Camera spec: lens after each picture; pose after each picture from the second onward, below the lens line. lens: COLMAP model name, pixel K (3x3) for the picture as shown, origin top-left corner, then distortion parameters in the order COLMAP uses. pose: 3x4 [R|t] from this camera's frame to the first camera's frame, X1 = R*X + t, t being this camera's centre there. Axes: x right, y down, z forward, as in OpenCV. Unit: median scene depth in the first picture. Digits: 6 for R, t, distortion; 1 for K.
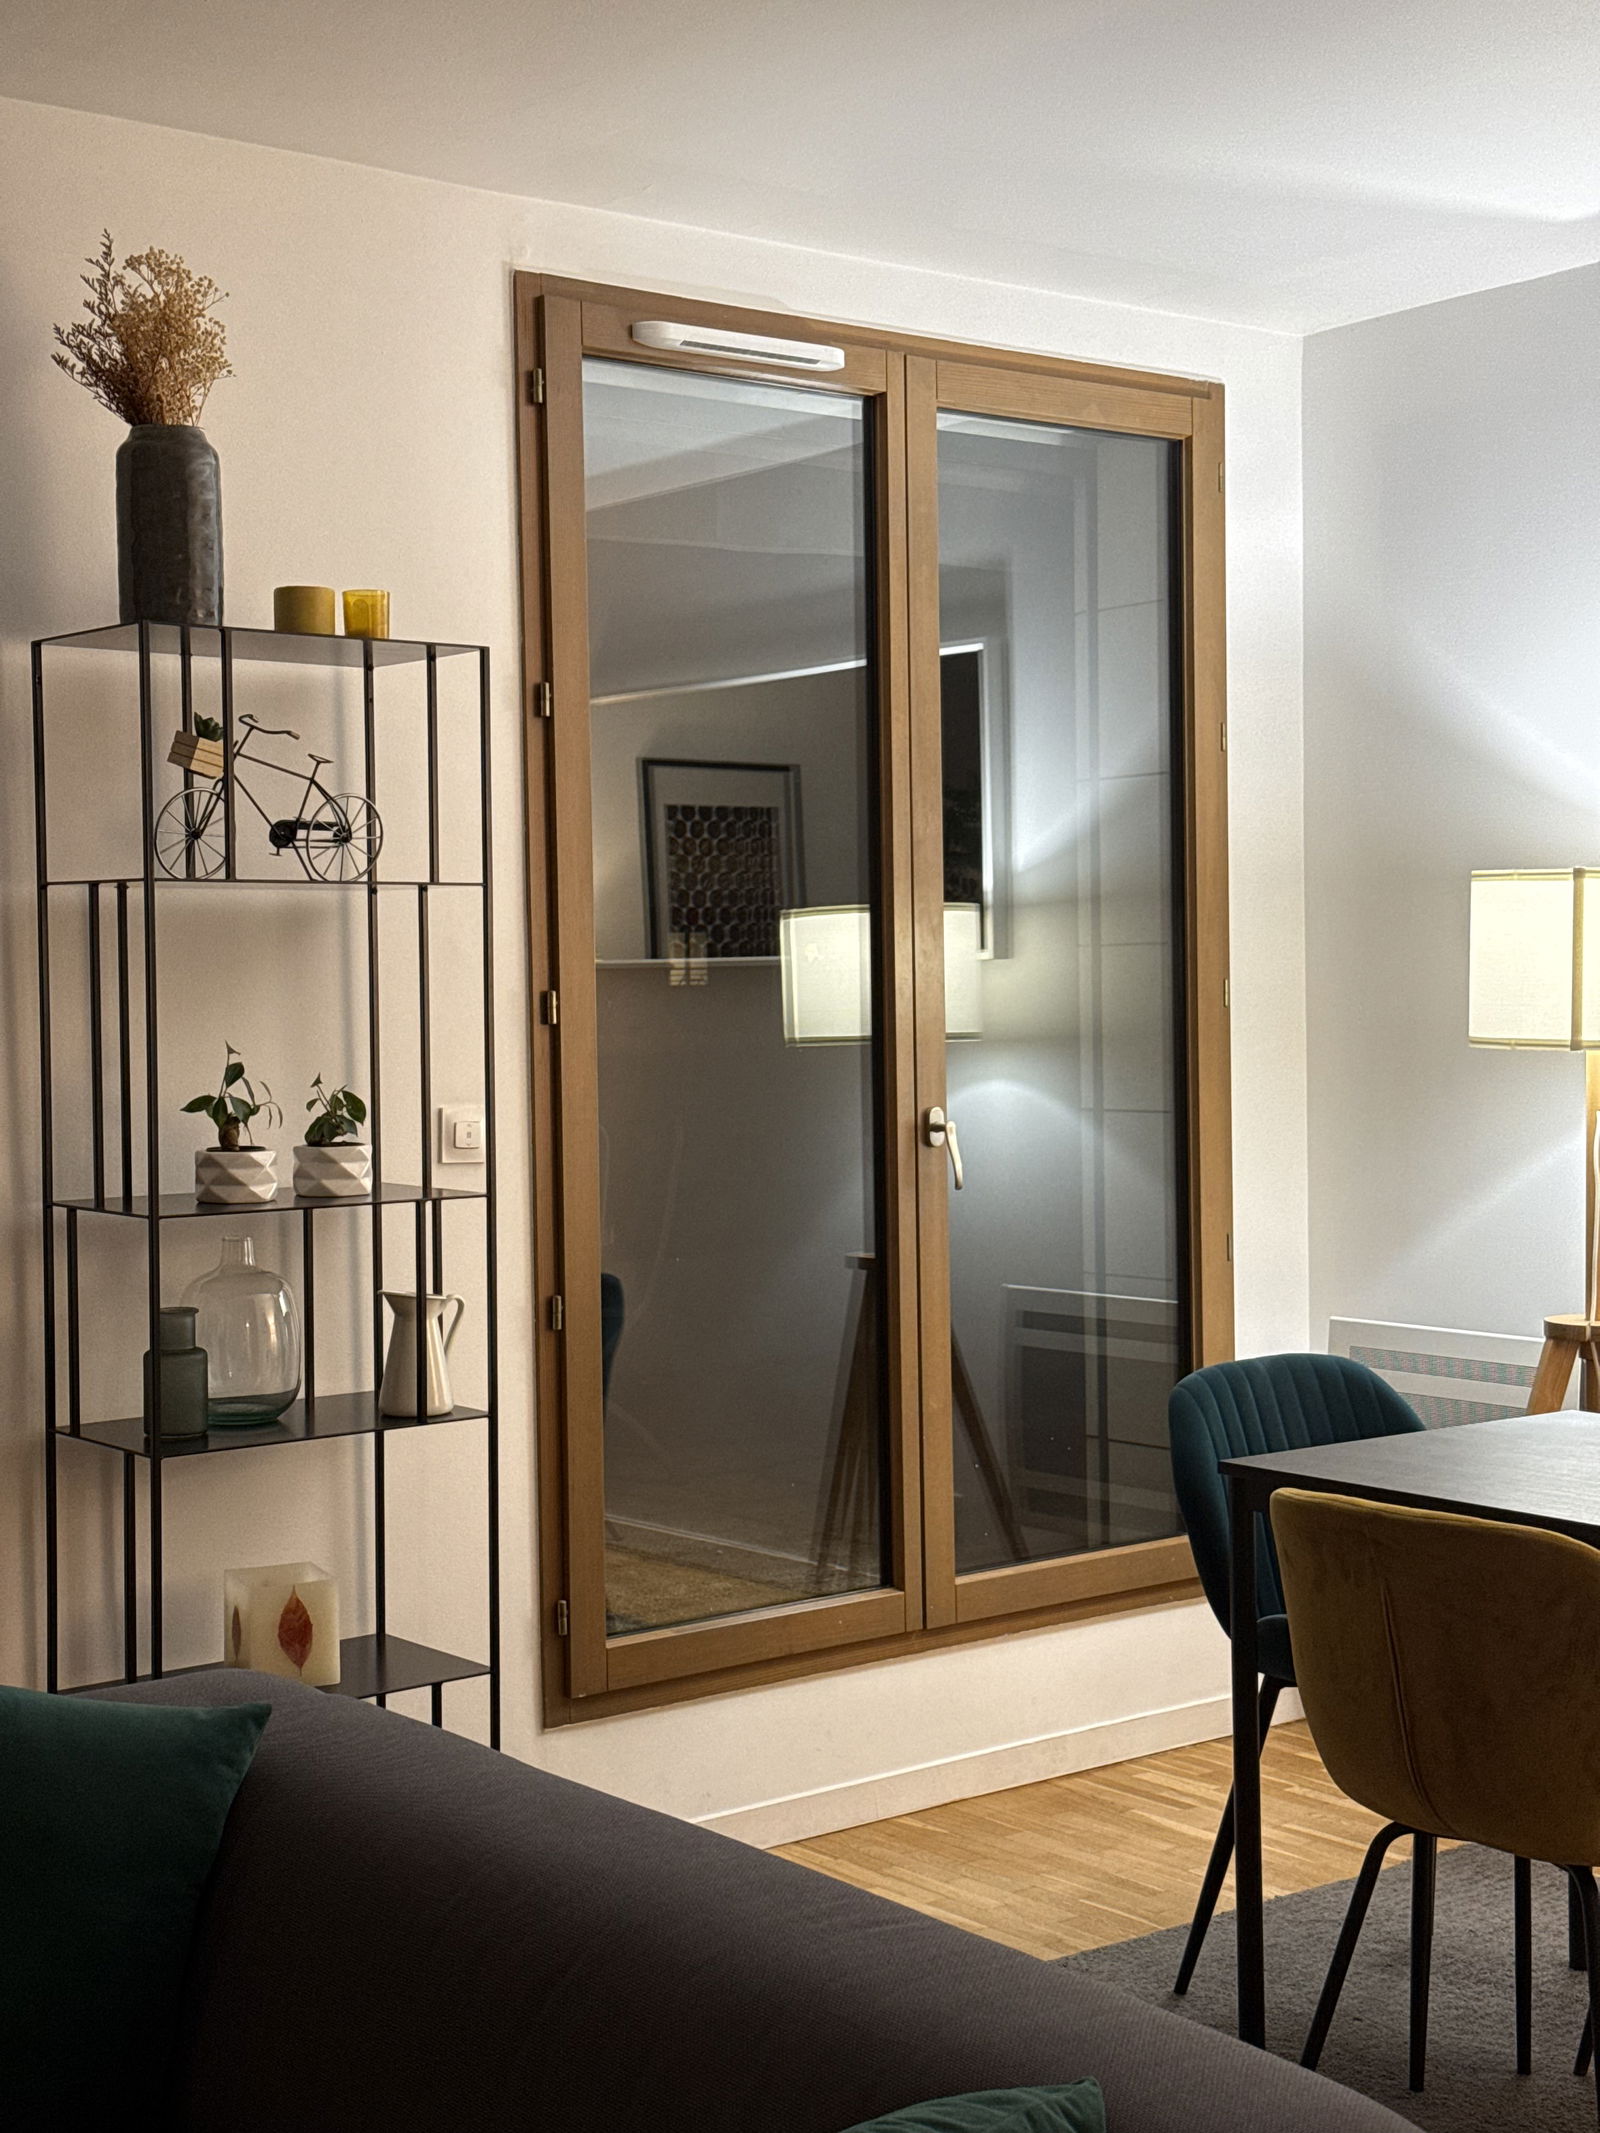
lens RADIAL K [[2902.4, 0, 795.2], [0, 2902.4, 1057.6], [0, 0, 1]] dist [-0.099373, 0.656630]
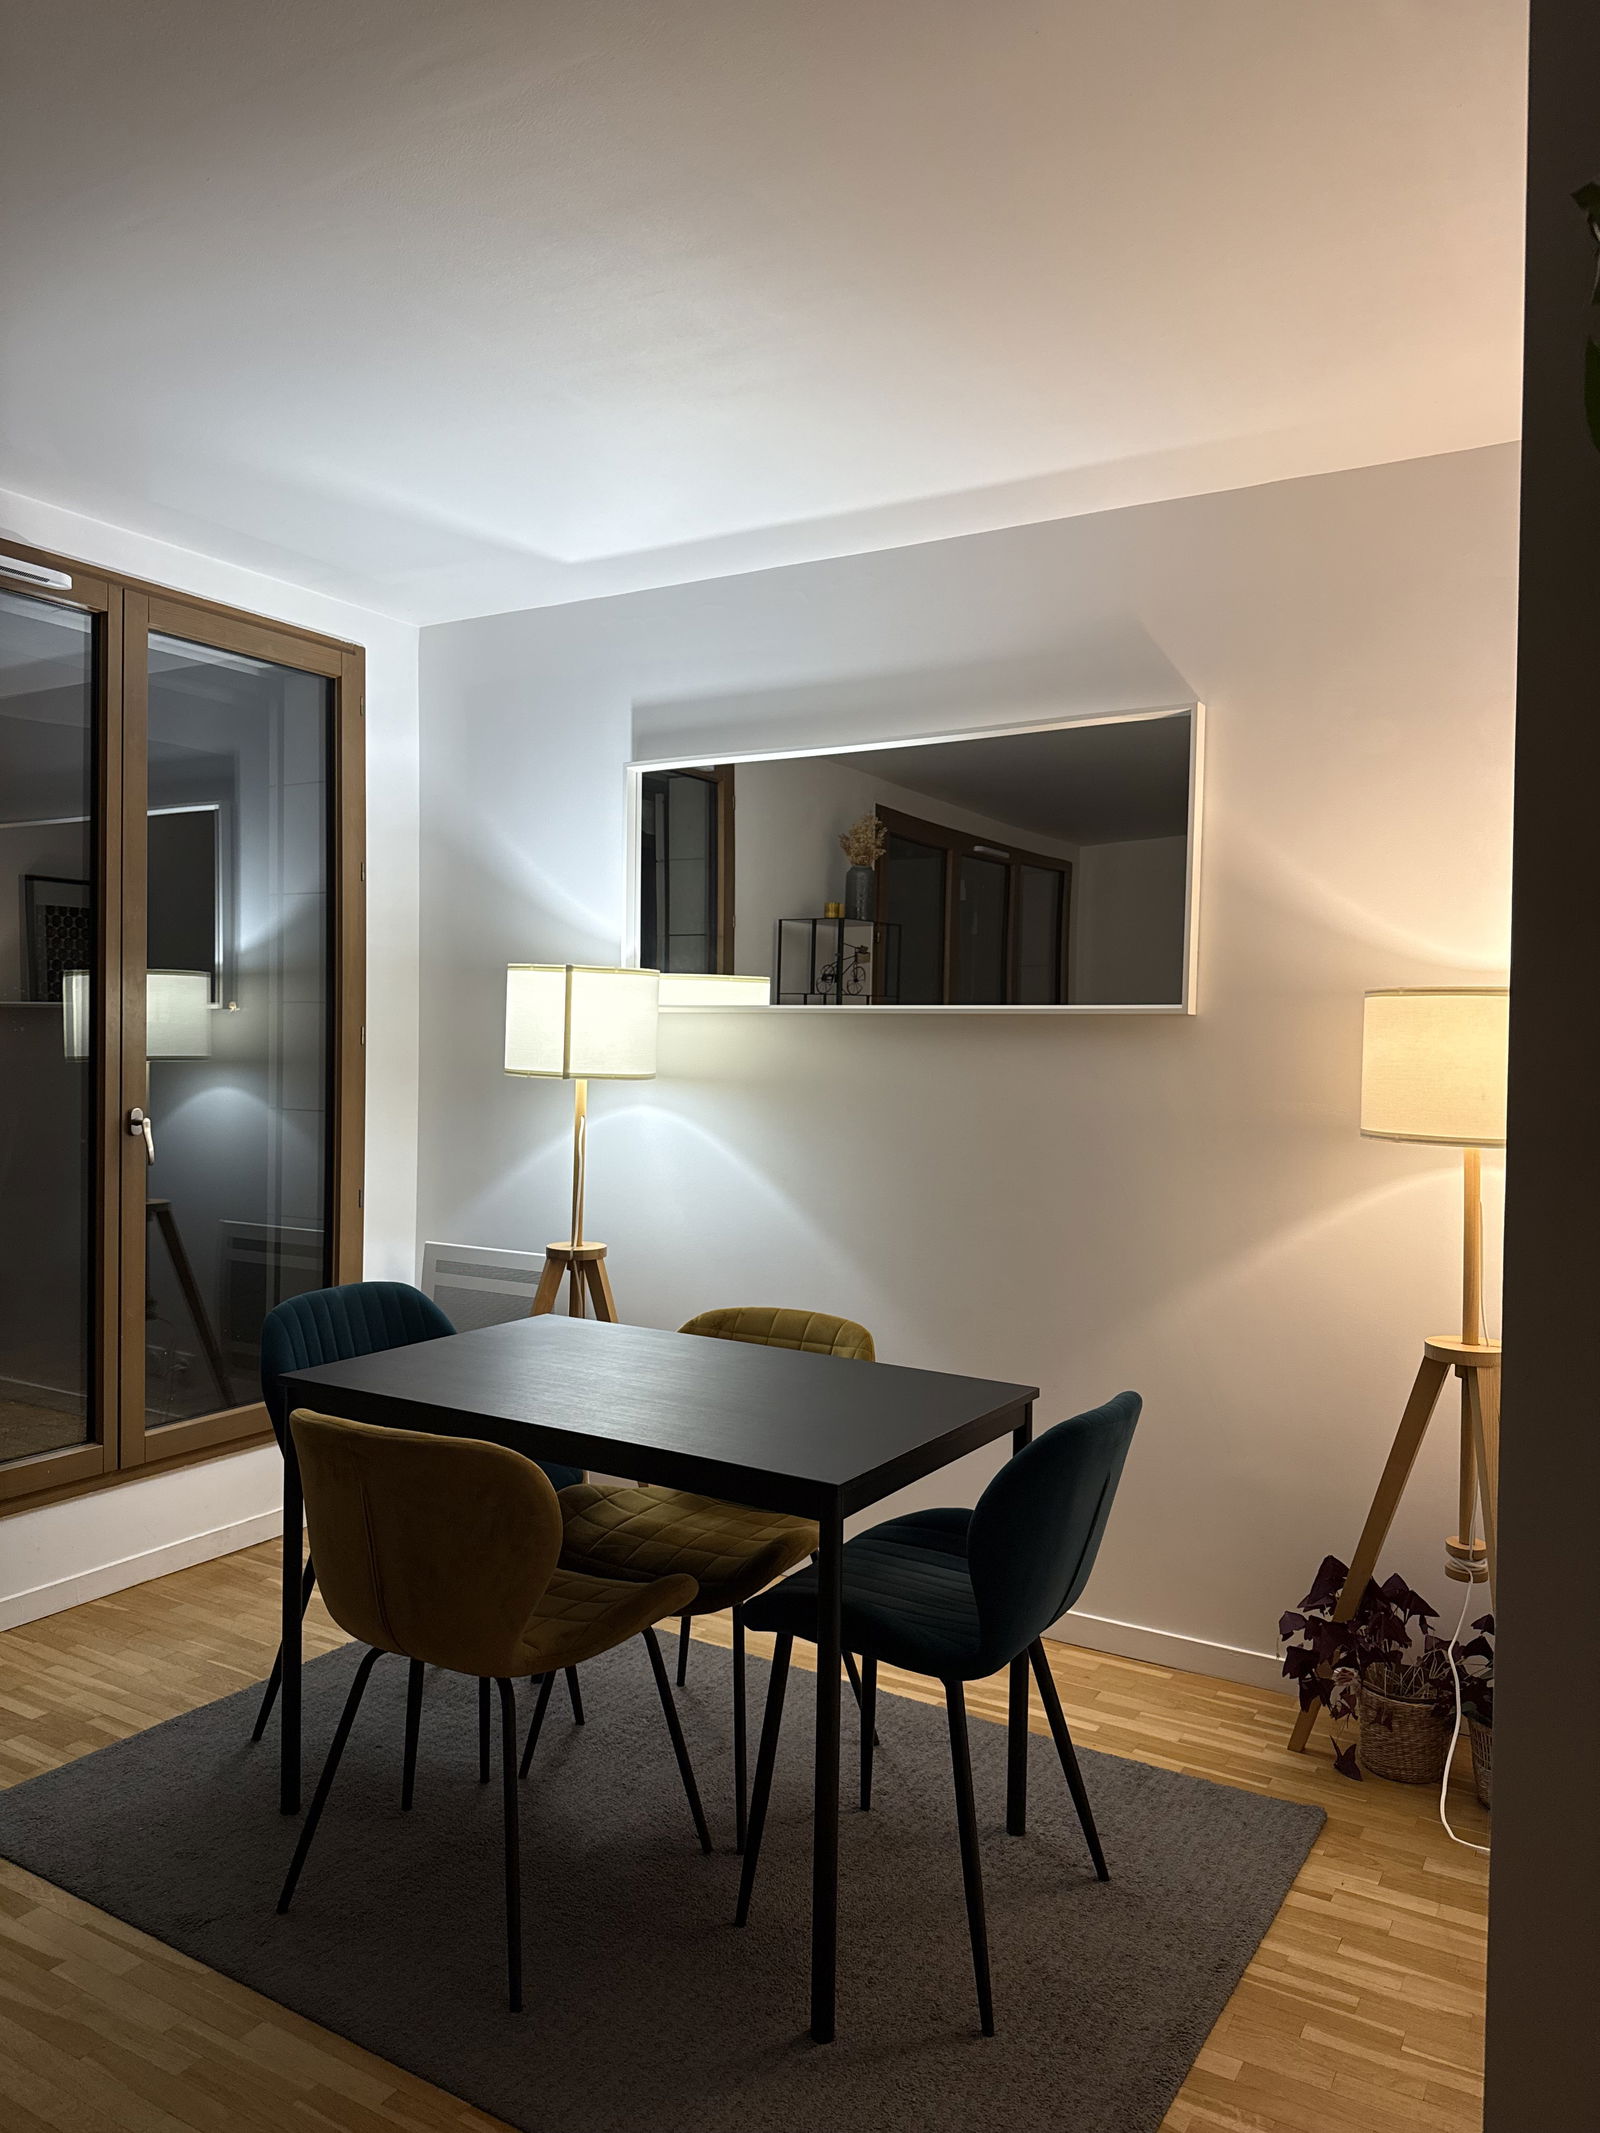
lens RADIAL K [[1510.1, 0, 800.0], [0, 1510.1, 1066.5], [0, 0, 1]] dist [0.091806, -0.138987]
pose [[0.930235, 0.022612, 0.366266, 0.075046], [-0.021828, 0.999742, -0.006281, -0.006225], [-0.366314, -0.002152, 0.930489, 0.156483]]
